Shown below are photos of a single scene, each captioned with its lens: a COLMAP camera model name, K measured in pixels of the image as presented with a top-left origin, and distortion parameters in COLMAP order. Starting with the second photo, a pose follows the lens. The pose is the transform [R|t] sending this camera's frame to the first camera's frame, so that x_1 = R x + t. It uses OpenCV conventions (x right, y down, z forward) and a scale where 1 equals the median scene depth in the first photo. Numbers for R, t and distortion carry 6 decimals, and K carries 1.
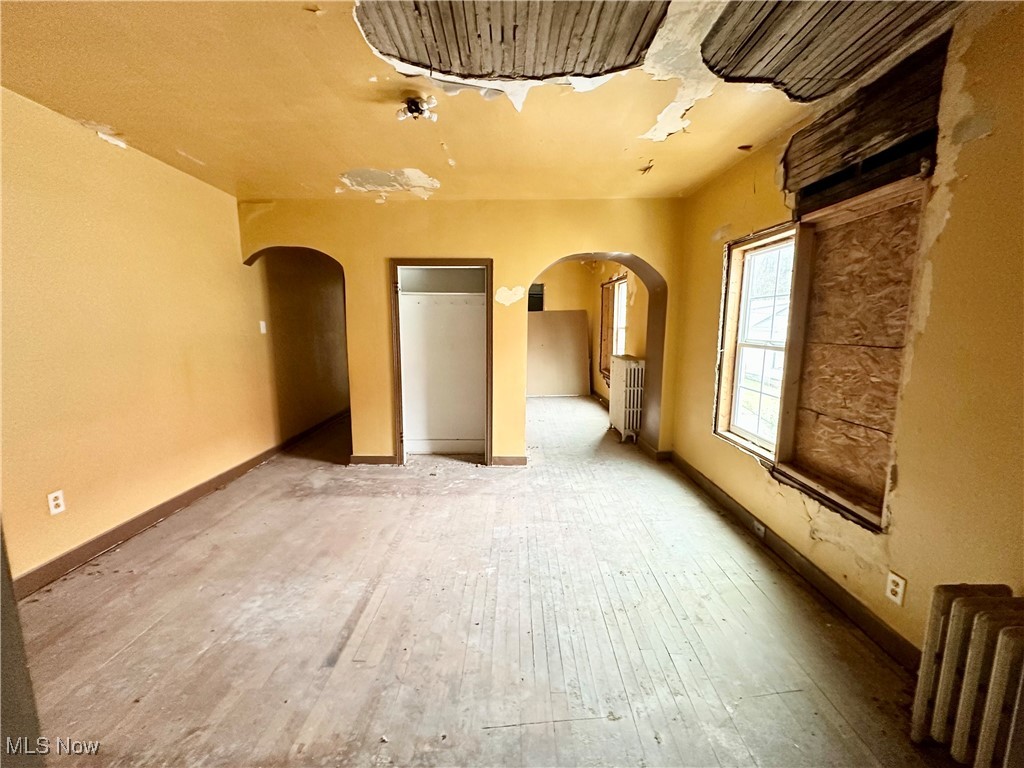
lens RADIAL K [[441.5, 0, 512.0], [0, 441.5, 384.0], [0, 0, 1]] dist [0.000231, 0.000042]
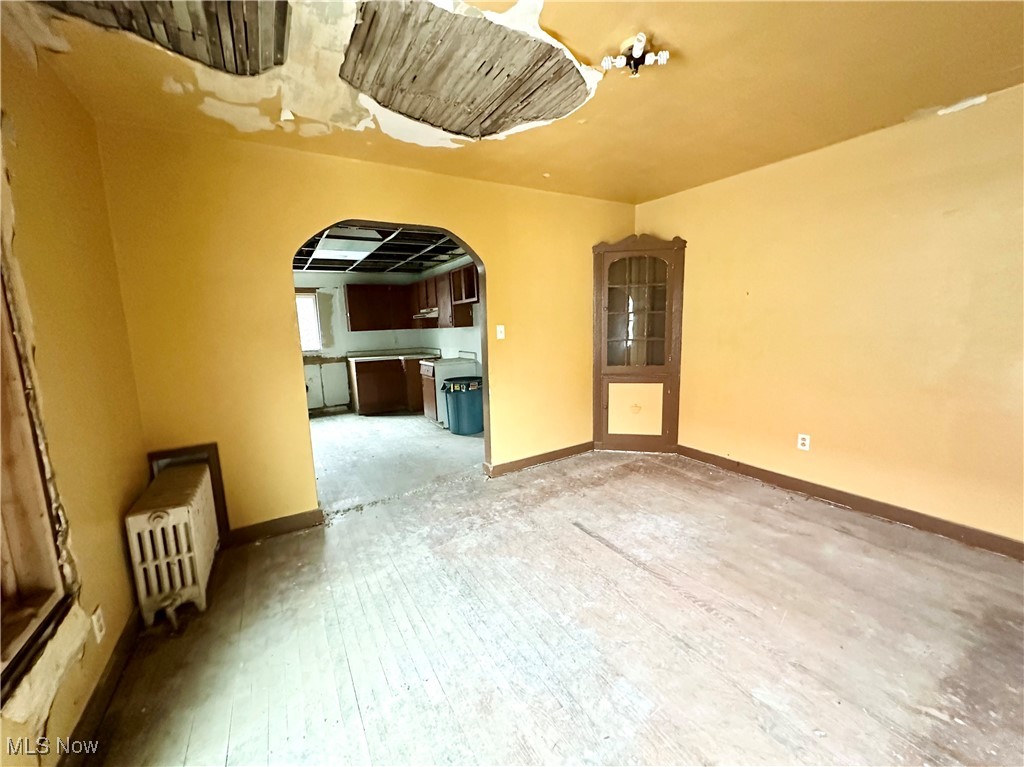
lens RADIAL K [[410.3, 0, 512.0], [0, 410.3, 383.5], [0, 0, 1]] dist [0.000729, 0.000115]
pose [[-0.862771, 0.094845, -0.496618, 0.388493], [-0.043535, 0.964663, 0.259866, -0.204310], [0.503716, 0.245826, -0.828154, 1.526403]]
